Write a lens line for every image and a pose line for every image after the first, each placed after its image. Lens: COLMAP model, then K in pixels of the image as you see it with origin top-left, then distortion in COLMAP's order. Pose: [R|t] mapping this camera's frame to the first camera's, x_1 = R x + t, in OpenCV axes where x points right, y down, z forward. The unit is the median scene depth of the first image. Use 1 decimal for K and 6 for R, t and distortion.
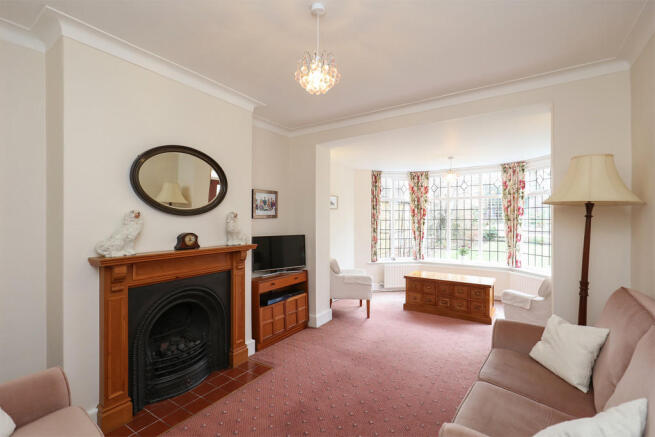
lens RADIAL K [[299.1, 0, 328.1], [0, 299.1, 219.2], [0, 0, 1]] dist [0.011885, -0.000289]
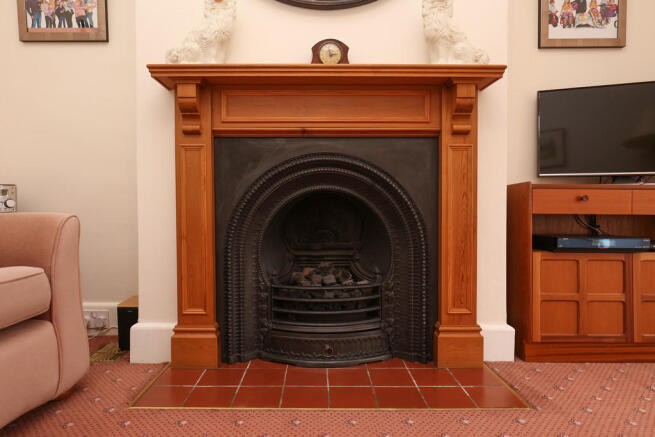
lens RADIAL K [[391.6, 0, 326.2], [0, 391.6, 218.0], [0, 0, 1]] dist [-0.003715, 0.000072]
pose [[0.558908, 0.025715, -0.828831, 0.044580], [-0.002290, 0.999563, 0.029468, 0.269190], [0.829227, -0.014571, 0.558723, 0.563749]]
